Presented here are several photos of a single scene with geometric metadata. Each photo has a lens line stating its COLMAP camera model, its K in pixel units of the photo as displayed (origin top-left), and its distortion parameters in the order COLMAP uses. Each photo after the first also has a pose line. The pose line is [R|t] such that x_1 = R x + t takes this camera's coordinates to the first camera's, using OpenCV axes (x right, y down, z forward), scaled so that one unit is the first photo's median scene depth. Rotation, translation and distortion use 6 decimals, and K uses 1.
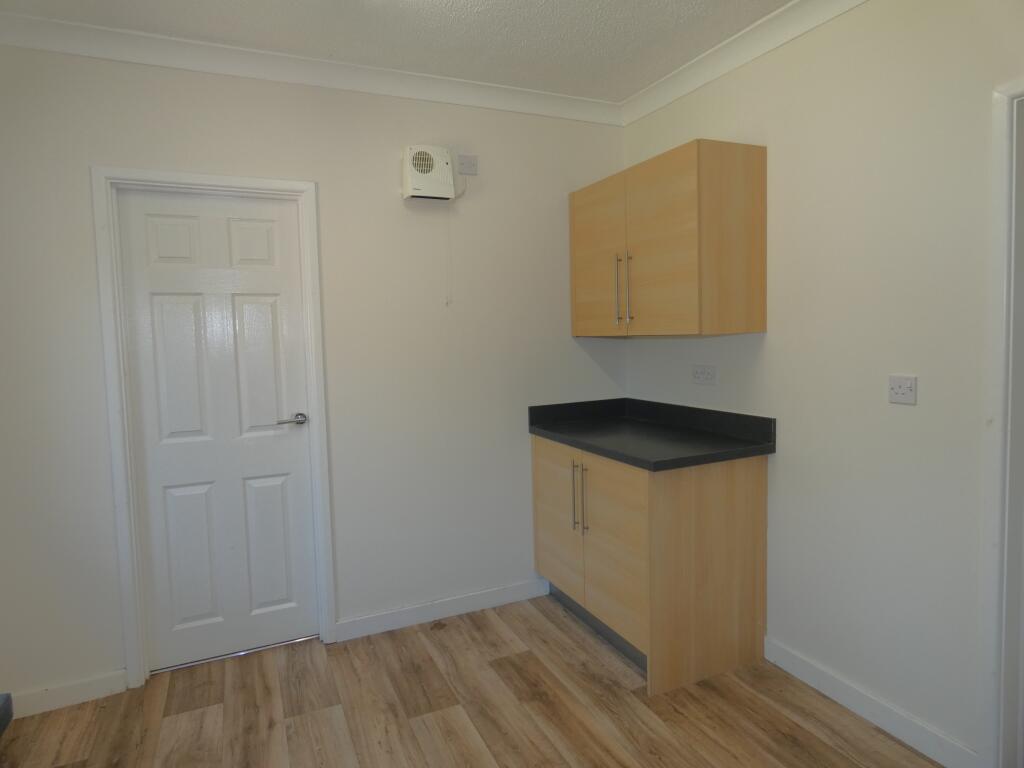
lens RADIAL K [[600.5, 0, 510.6], [0, 600.5, 381.7], [0, 0, 1]] dist [-0.004422, 0.000435]
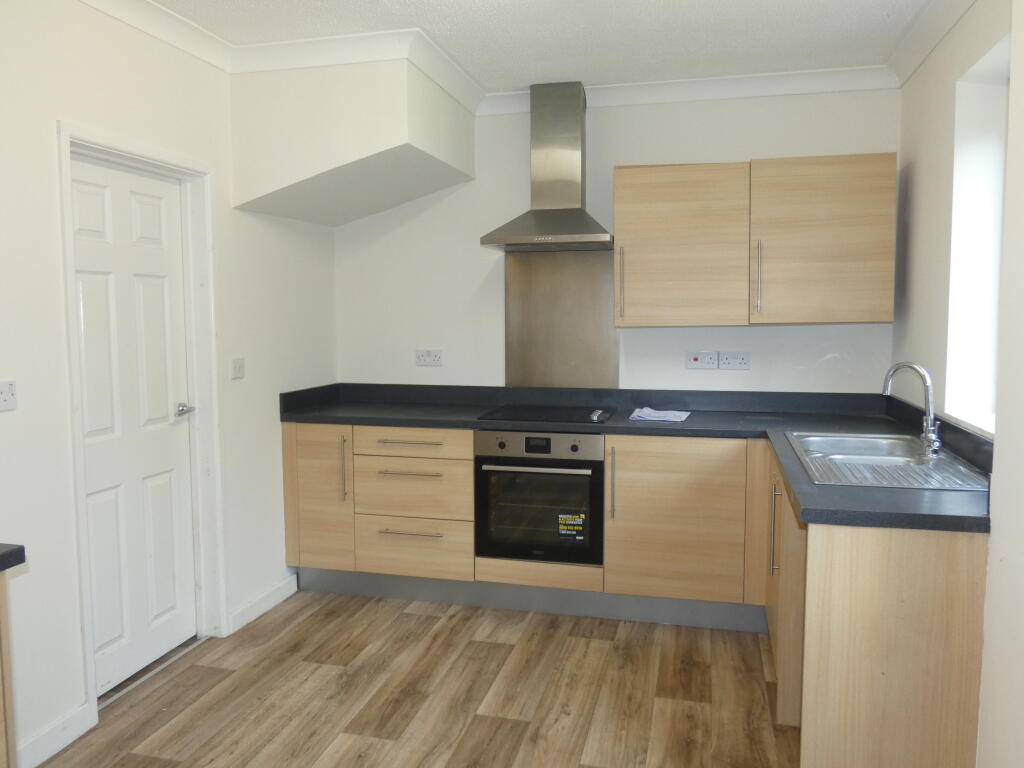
lens RADIAL K [[769.1, 0, 510.9], [0, 769.1, 381.9], [0, 0, 1]] dist [-0.014177, -0.003285]
pose [[-0.778812, -0.028825, 0.626594, -0.864996], [0.071354, 0.988388, 0.134157, -0.135626], [-0.623185, 0.149192, -0.767712, 1.808540]]
